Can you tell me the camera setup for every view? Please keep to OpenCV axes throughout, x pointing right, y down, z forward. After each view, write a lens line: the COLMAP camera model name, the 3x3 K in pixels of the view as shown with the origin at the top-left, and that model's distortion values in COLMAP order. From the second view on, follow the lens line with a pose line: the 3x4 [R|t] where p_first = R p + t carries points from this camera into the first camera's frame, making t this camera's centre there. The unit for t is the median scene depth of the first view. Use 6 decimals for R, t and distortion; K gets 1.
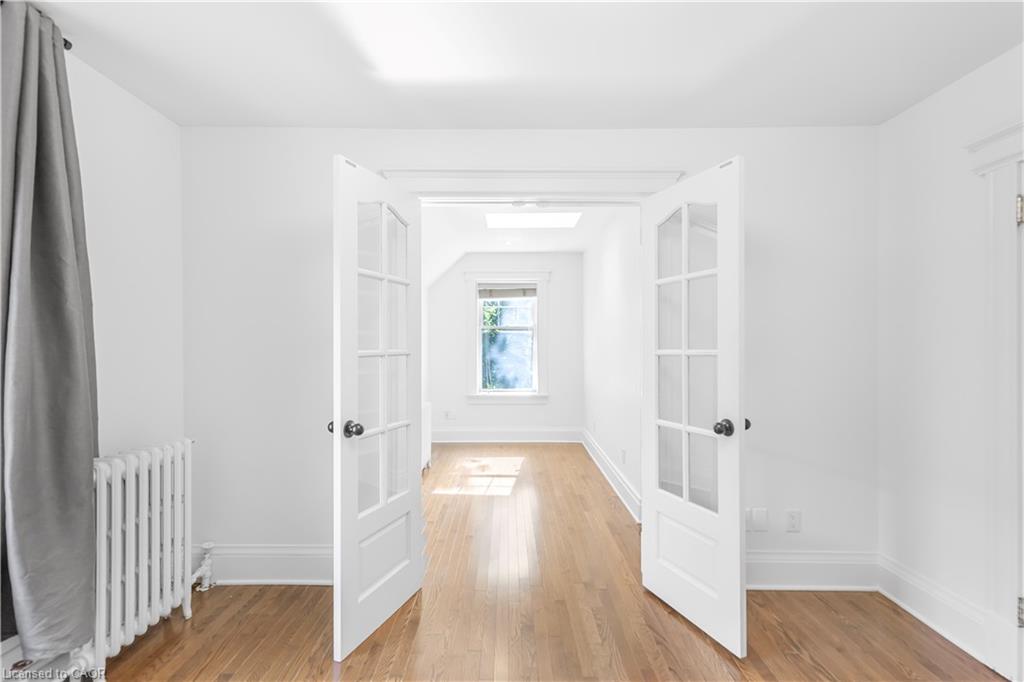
lens RADIAL K [[465.3, 0, 509.6], [0, 465.3, 346.3], [0, 0, 1]] dist [0.005880, 0.000502]
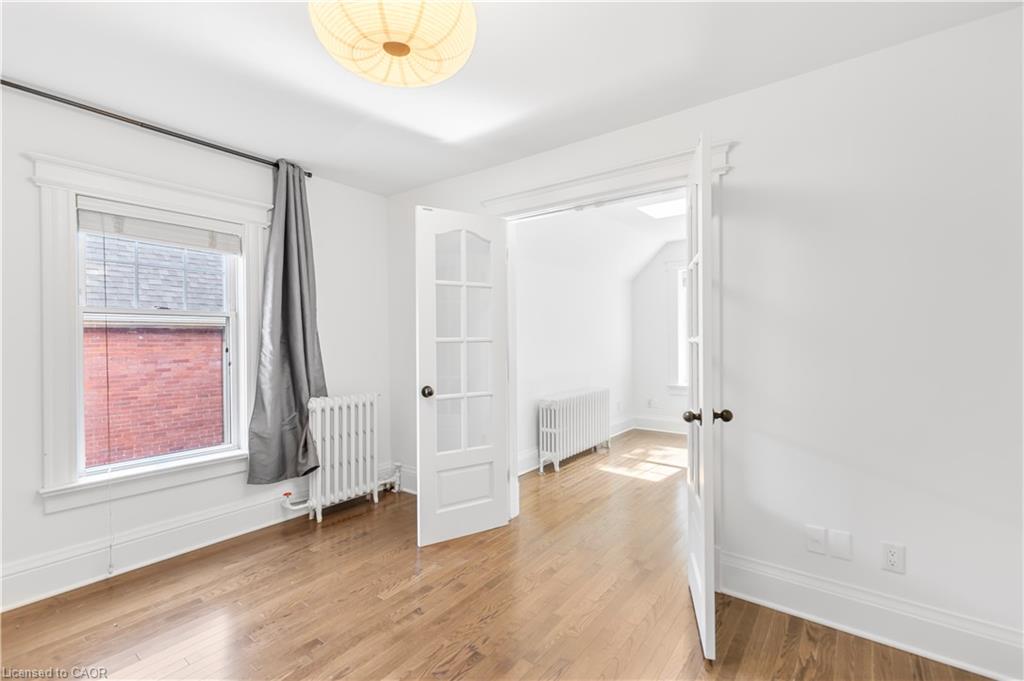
lens RADIAL K [[465.3, 0, 510.5], [0, 465.3, 341.0], [0, 0, 1]] dist [0.005880, 0.000502]
pose [[0.791916, 0.000281, -0.610629, 0.628584], [0.003824, 0.999978, 0.005420, 0.009860], [0.610617, -0.006627, 0.791898, 0.003096]]
